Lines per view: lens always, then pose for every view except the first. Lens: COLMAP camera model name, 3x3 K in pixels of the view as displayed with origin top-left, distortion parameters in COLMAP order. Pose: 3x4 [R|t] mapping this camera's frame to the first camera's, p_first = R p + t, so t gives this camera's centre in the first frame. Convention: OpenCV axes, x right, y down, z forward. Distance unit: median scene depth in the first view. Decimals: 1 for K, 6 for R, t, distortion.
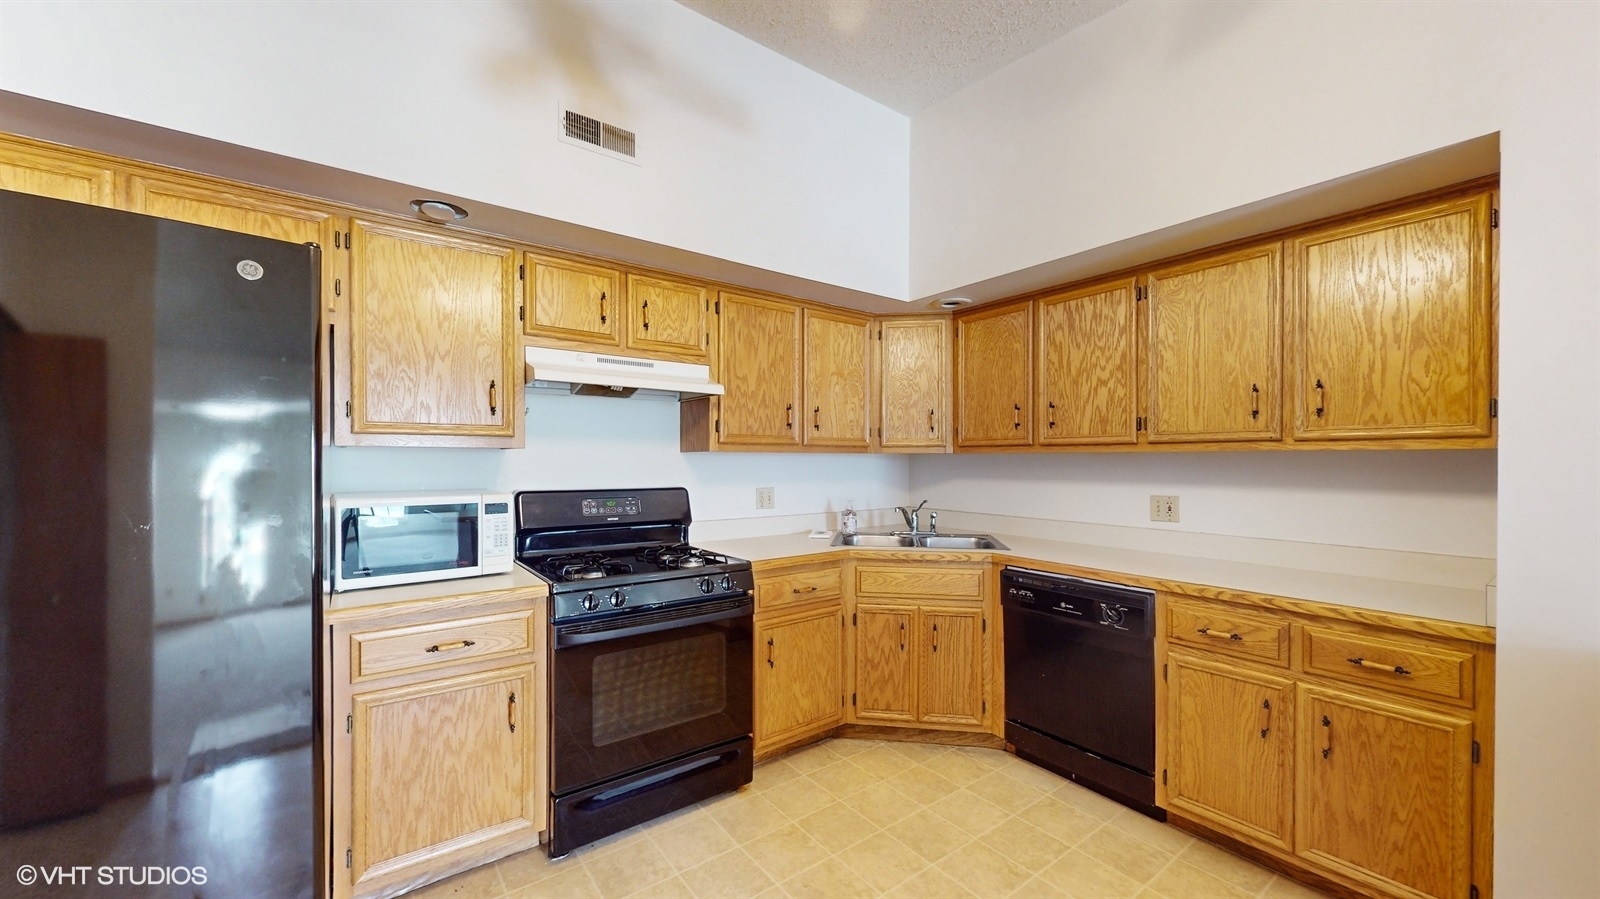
lens RADIAL K [[590.5, 0, 799.7], [0, 590.5, 464.5], [0, 0, 1]] dist [-0.002198, -0.000092]
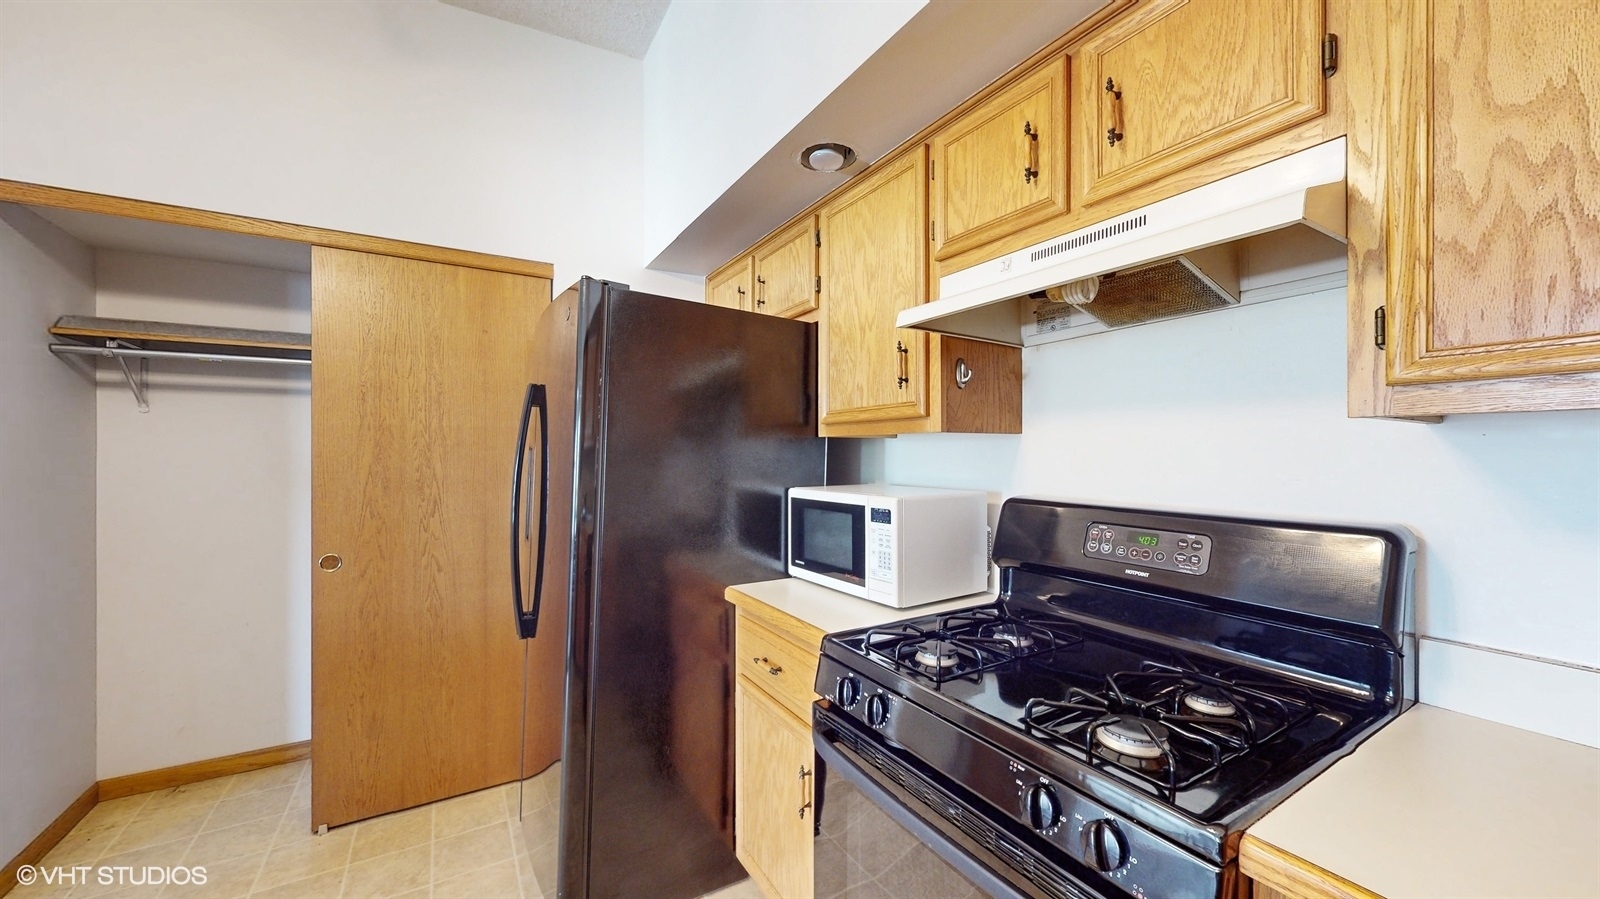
lens RADIAL K [[590.5, 0, 796.1], [0, 590.5, 448.9], [0, 0, 1]] dist [-0.002198, -0.000092]
pose [[-0.106111, -0.006665, -0.994332, 0.200787], [-0.003628, 0.999973, -0.006316, -0.003560], [0.994348, 0.002937, -0.106133, 0.853999]]
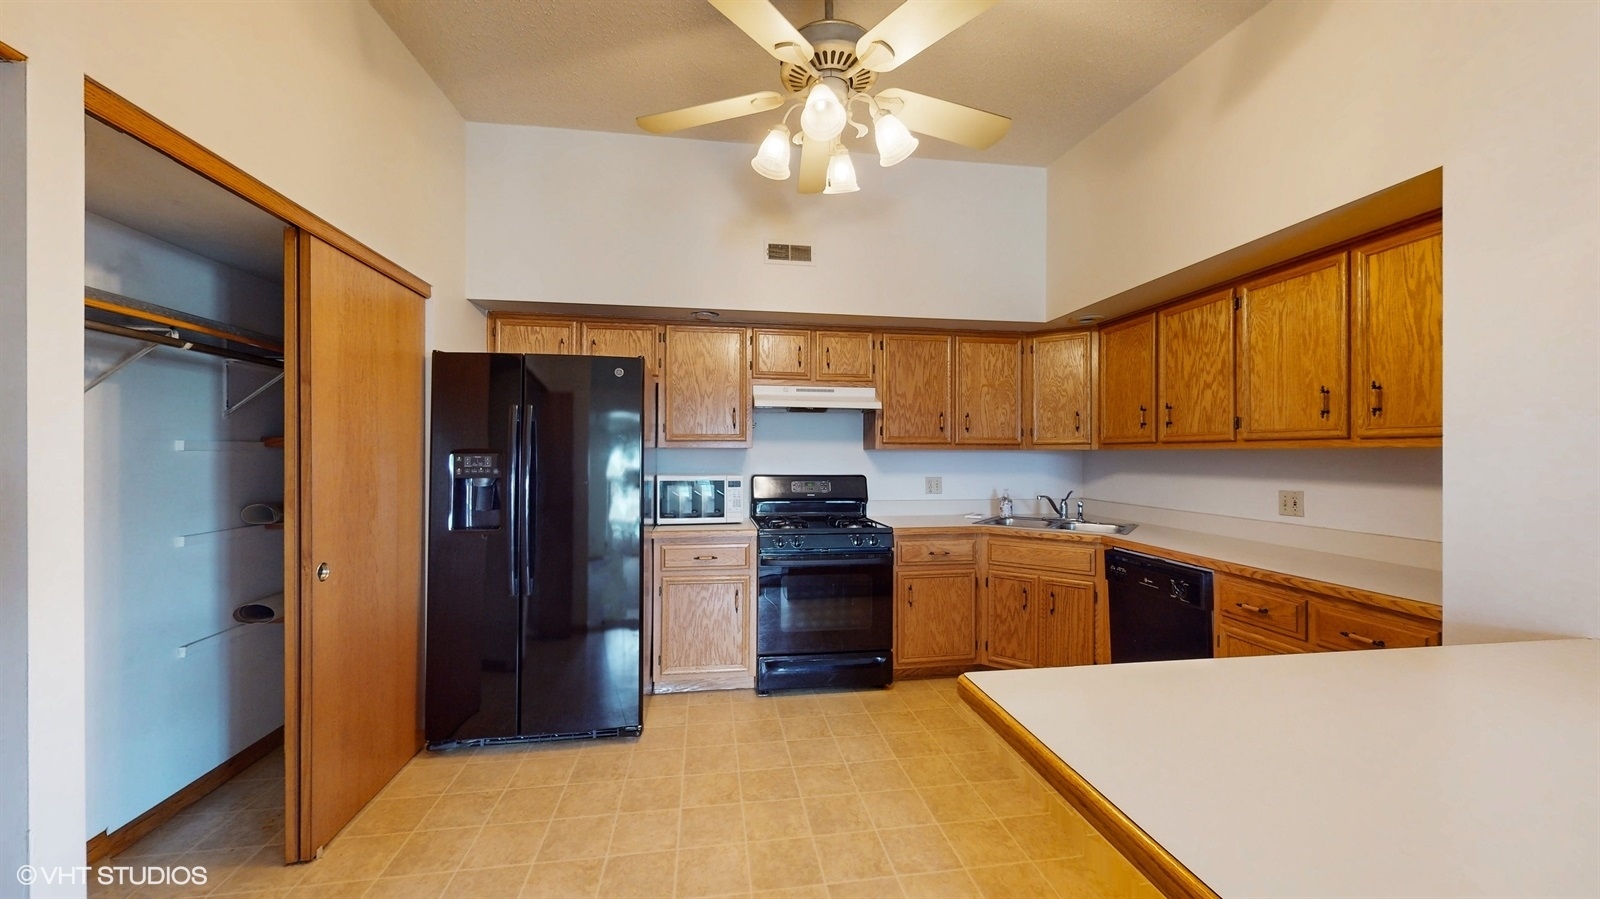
lens RADIAL K [[590.5, 0, 798.5], [0, 590.5, 458.2], [0, 0, 1]] dist [-0.002198, -0.000092]
pose [[0.881955, 0.003721, -0.471319, 0.388603], [-0.004390, 0.999990, -0.000320, 0.000130], [0.471314, 0.002351, 0.881963, -0.353444]]
